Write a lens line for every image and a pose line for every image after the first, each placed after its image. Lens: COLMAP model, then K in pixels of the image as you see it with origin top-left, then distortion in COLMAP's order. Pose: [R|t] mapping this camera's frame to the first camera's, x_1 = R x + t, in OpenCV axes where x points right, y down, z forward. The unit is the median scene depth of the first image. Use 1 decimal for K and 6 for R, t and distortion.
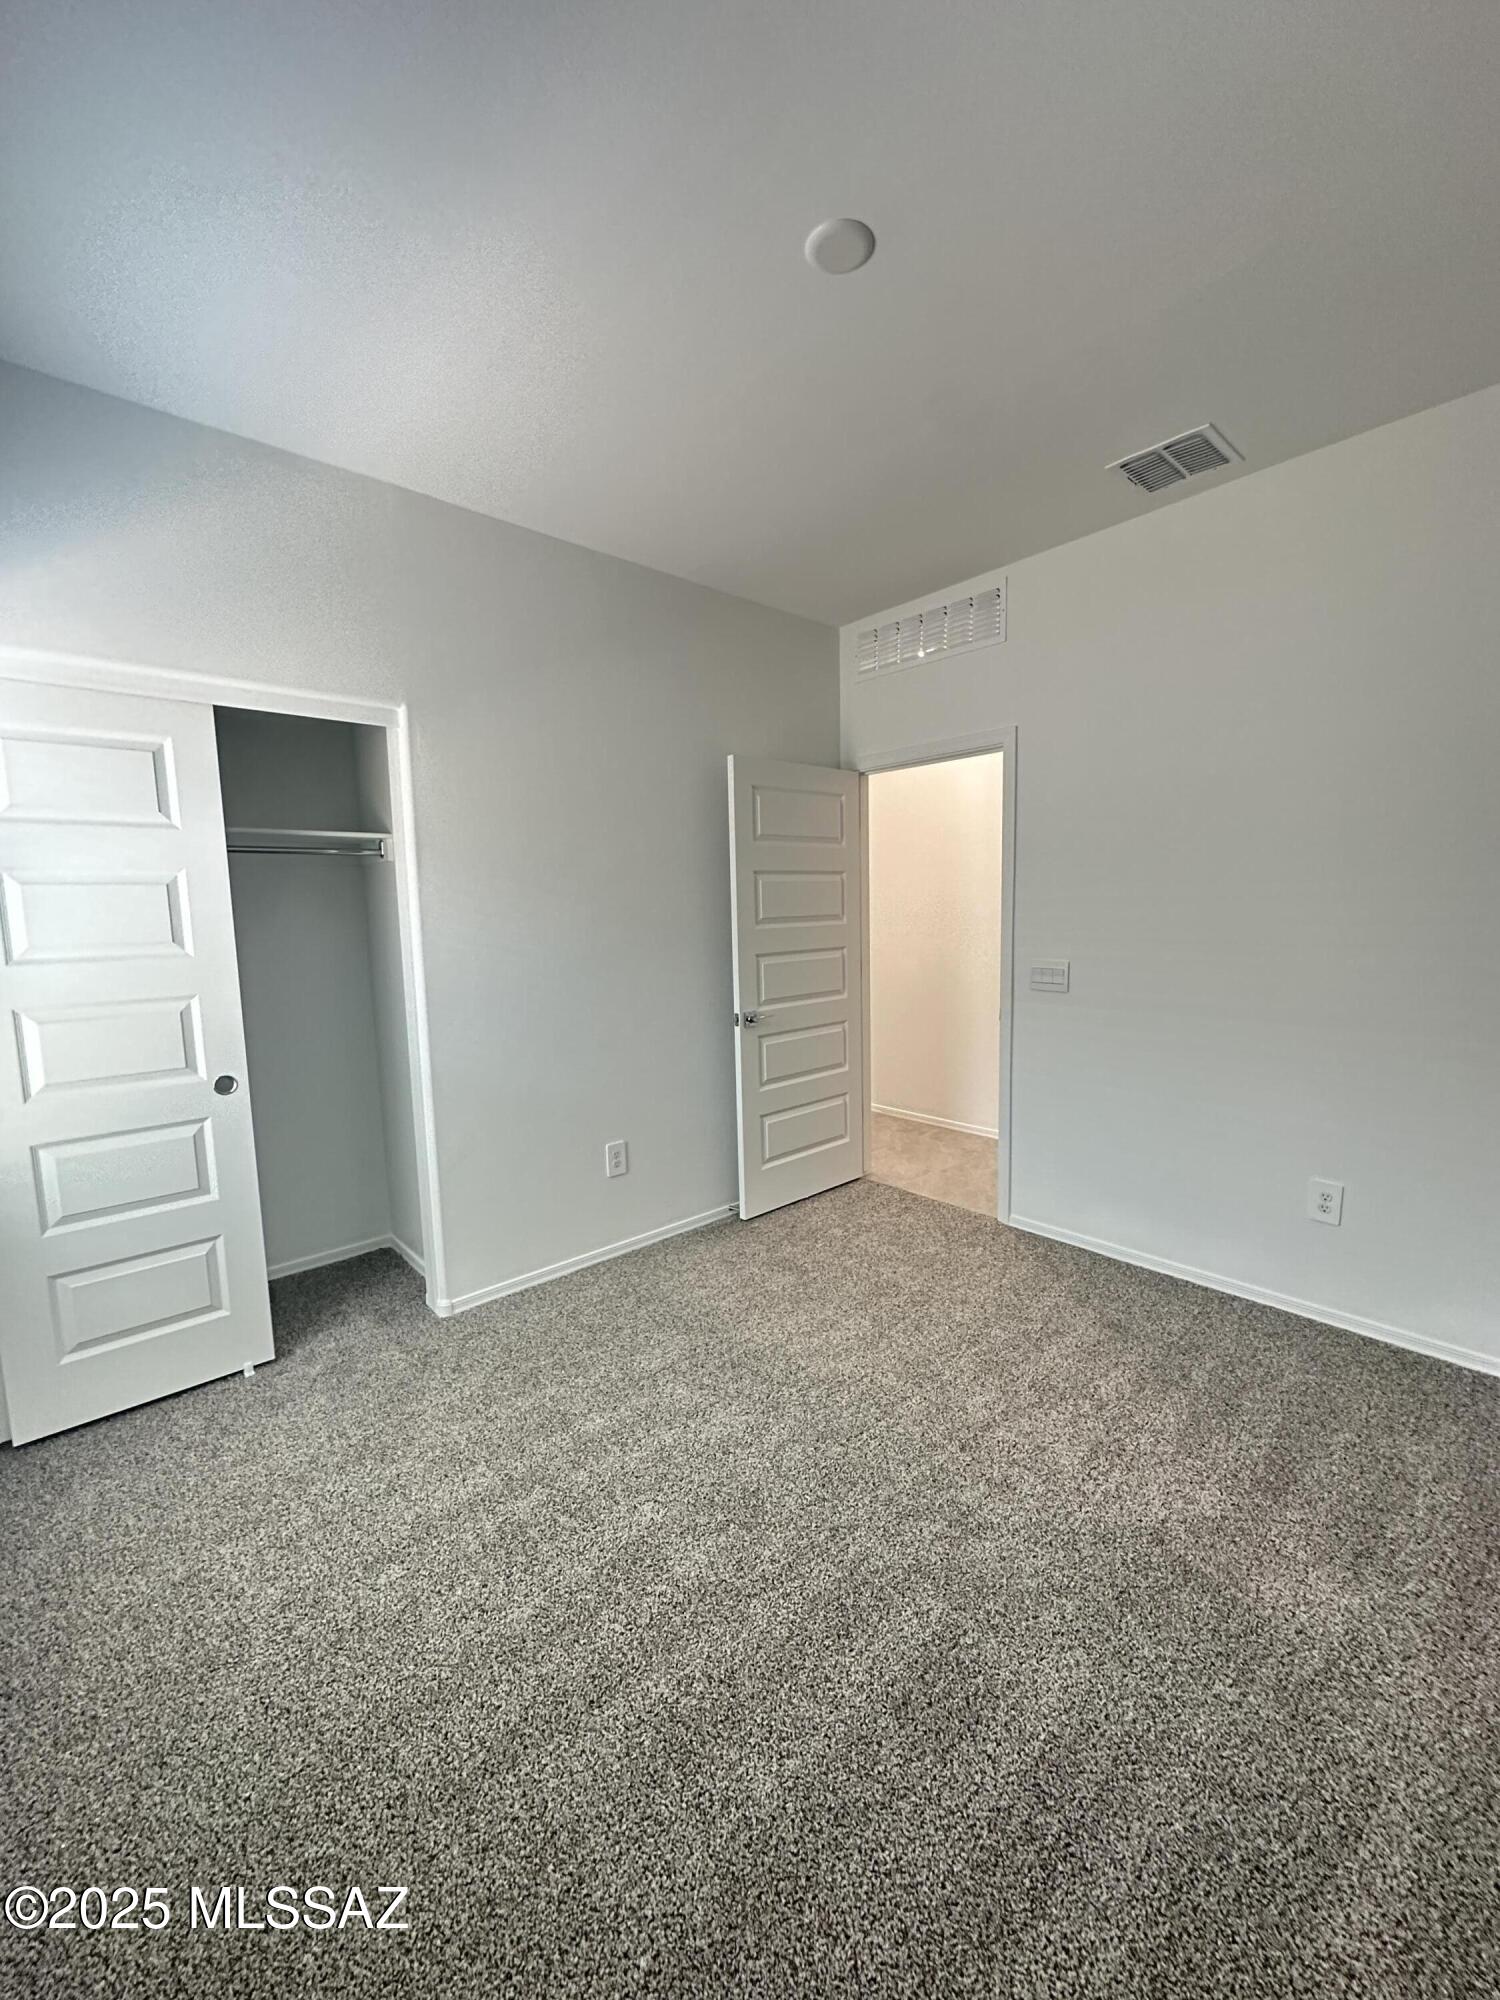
lens RADIAL K [[794.4, 0, 748.9], [0, 794.4, 997.2], [0, 0, 1]] dist [-0.002200, -0.000040]
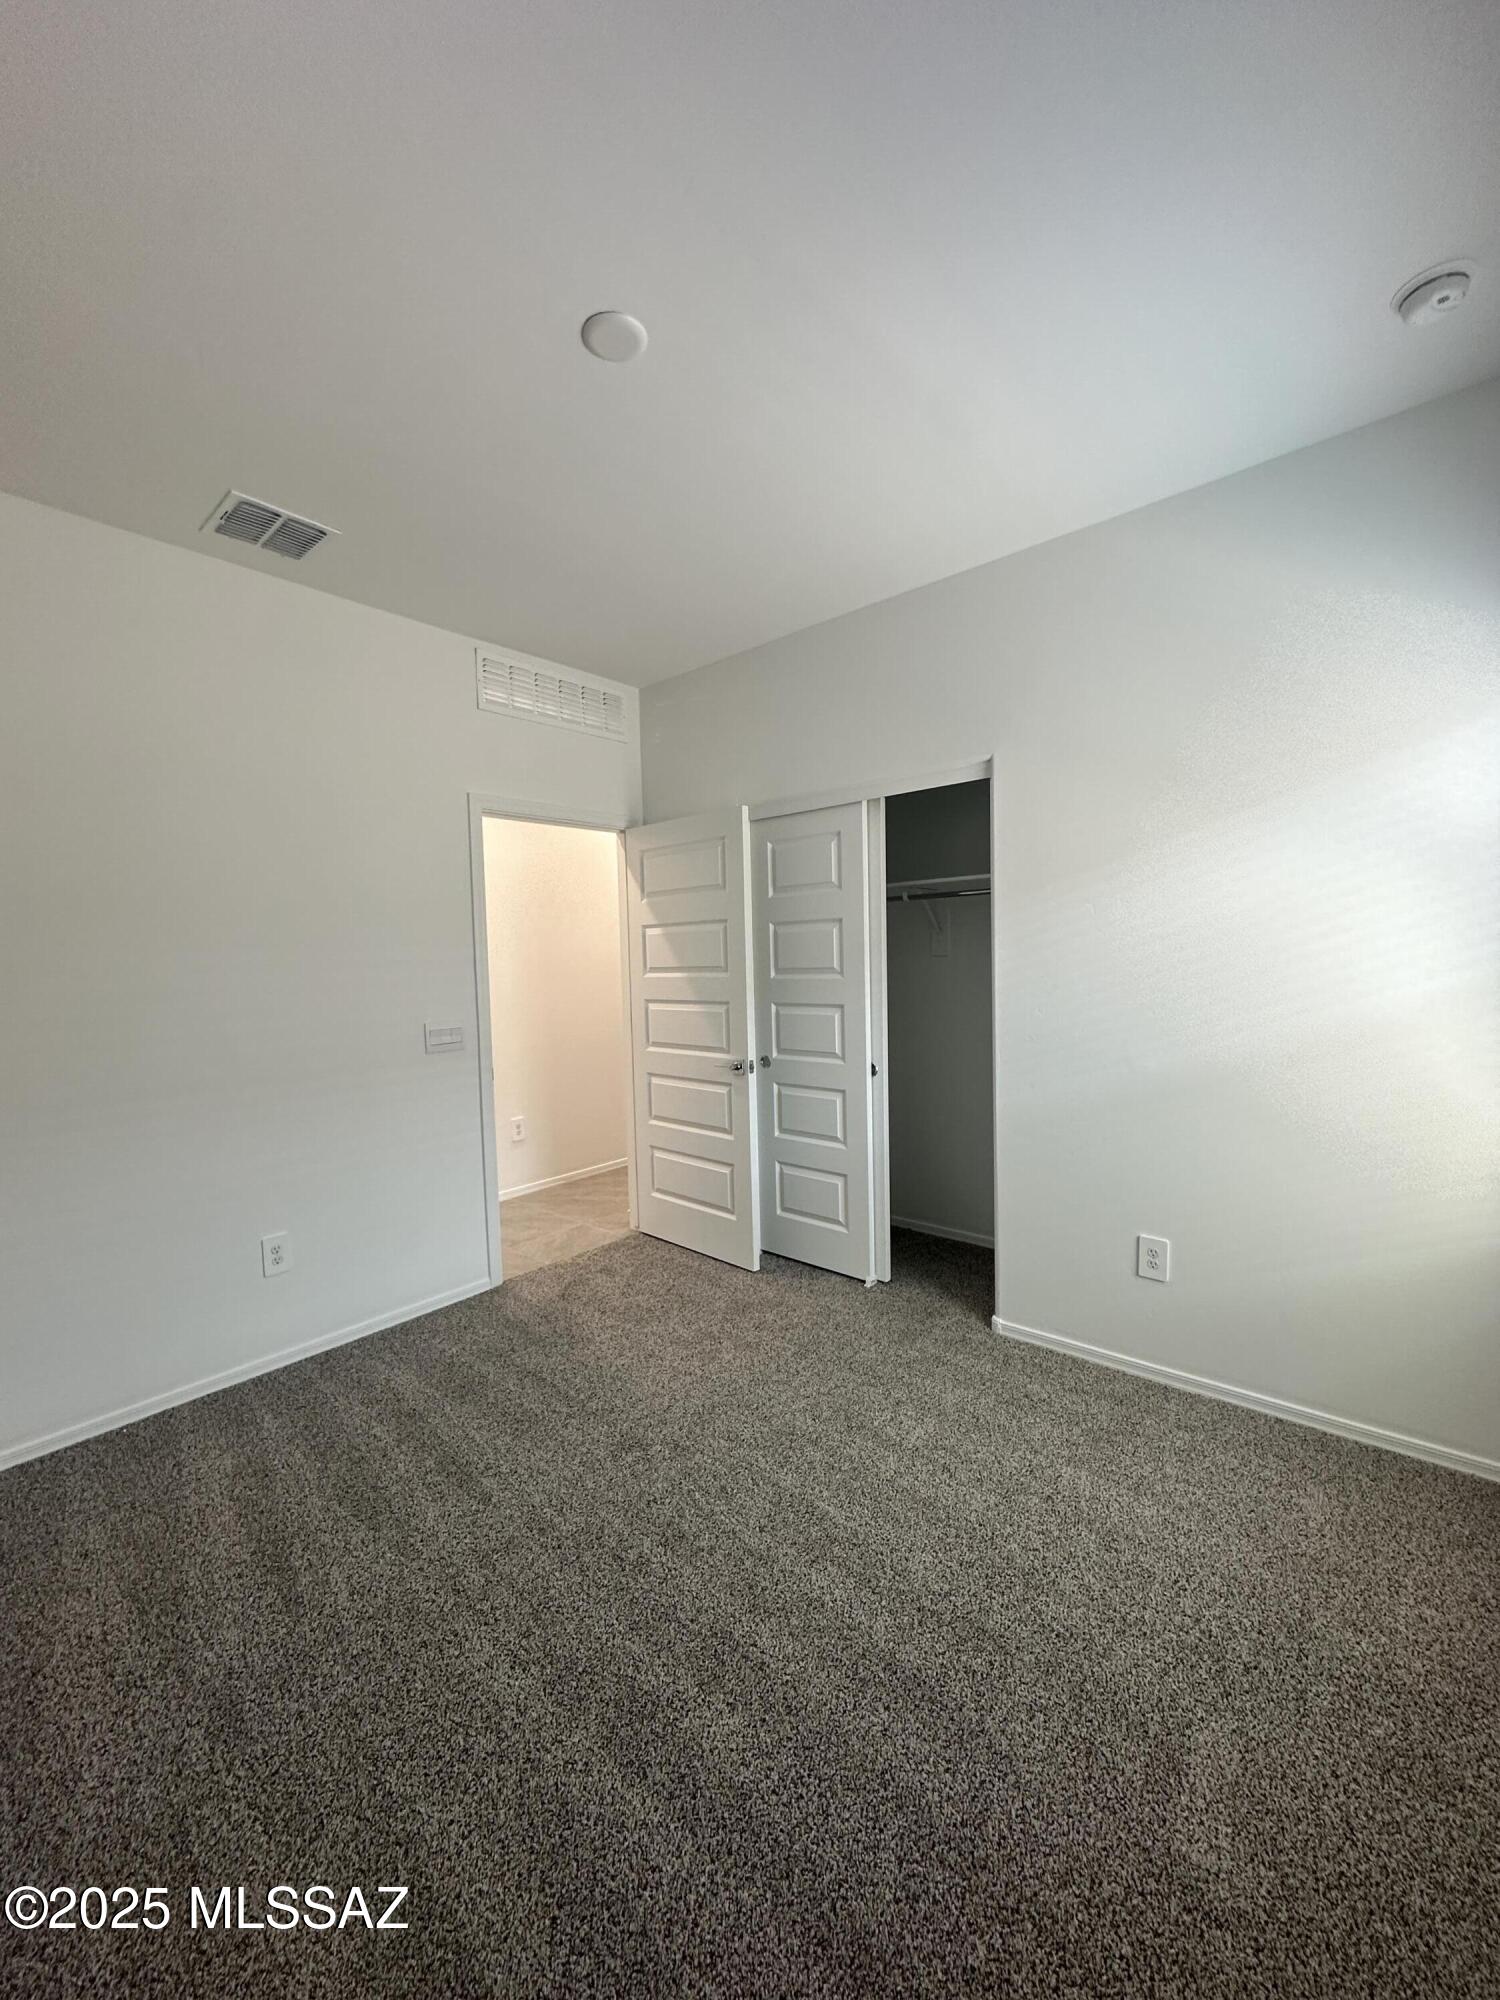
lens RADIAL K [[794.4, 0, 748.9], [0, 794.4, 997.2], [0, 0, 1]] dist [-0.002200, -0.000040]
pose [[0.116651, 0.072281, -0.990539, 0.679101], [-0.084775, 0.994433, 0.062582, -0.083295], [0.989548, 0.076673, 0.122129, 0.601376]]
